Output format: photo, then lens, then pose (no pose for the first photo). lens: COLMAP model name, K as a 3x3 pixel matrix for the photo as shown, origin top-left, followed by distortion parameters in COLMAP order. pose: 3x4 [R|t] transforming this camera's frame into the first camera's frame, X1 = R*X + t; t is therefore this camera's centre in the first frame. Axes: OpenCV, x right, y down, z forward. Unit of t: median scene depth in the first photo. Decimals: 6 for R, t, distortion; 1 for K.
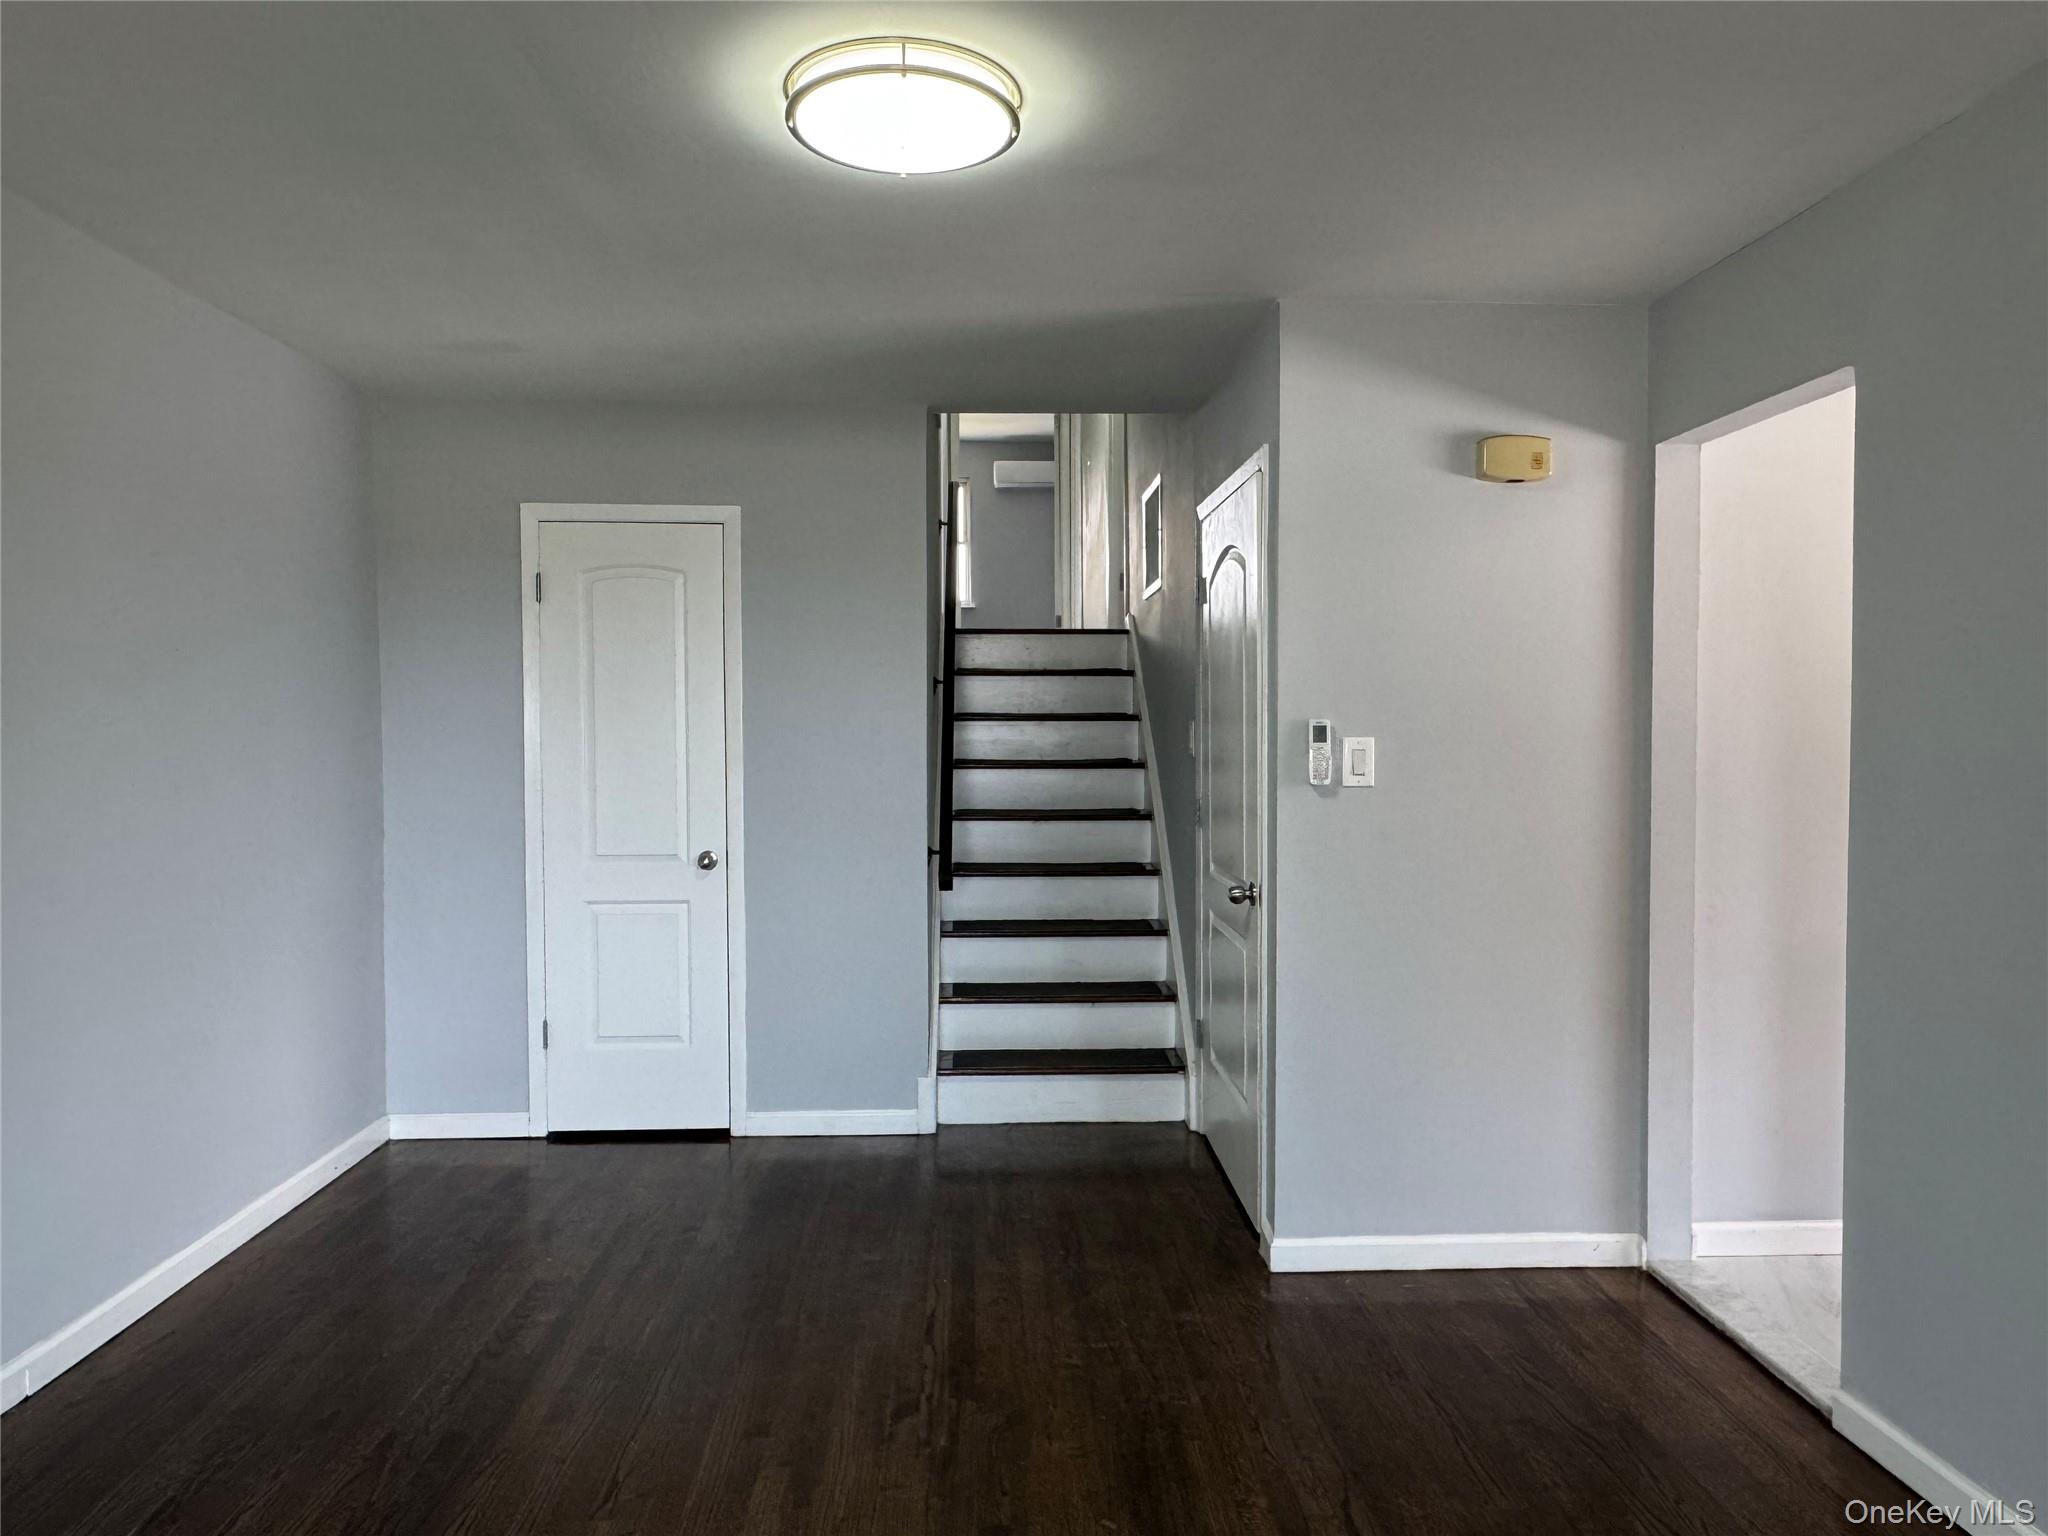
lens RADIAL K [[1309.6, 0, 1025.9], [0, 1309.6, 763.7], [0, 0, 1]] dist [0.015102, -0.001275]
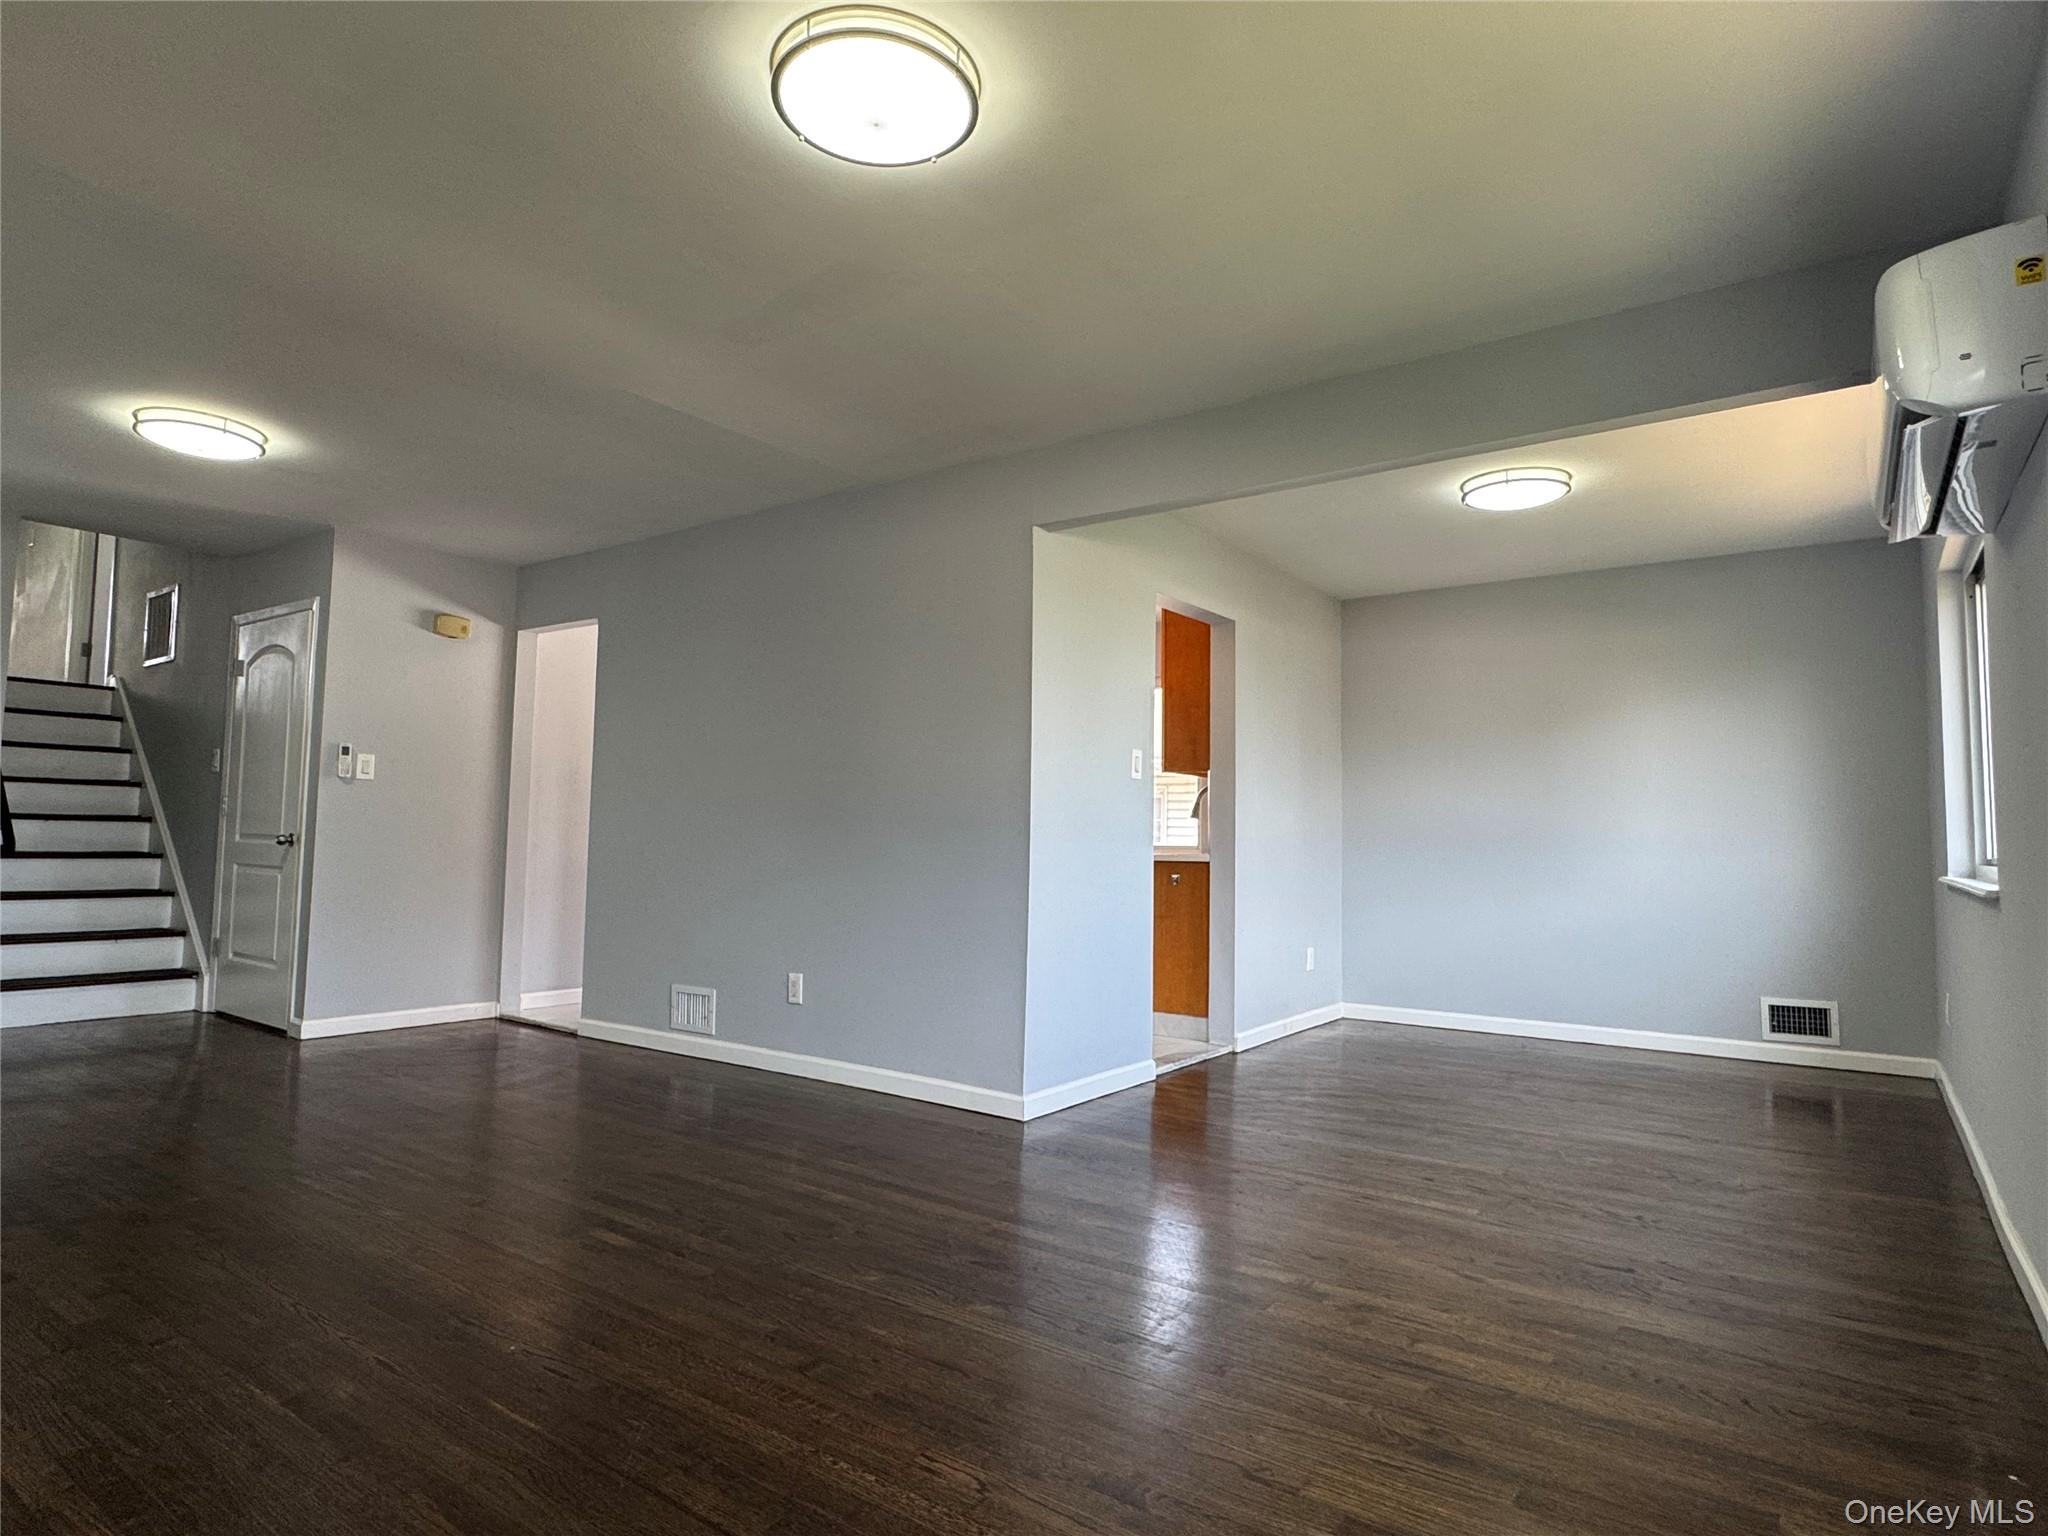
lens RADIAL K [[1141.5, 0, 1024.6], [0, 1141.5, 763.5], [0, 0, 1]] dist [-0.000087, 0.000530]
pose [[0.610889, 0.064009, 0.789125, -0.485102], [0.004920, 0.996400, -0.084631, 0.141488], [-0.791701, 0.055582, 0.608375, -0.803661]]
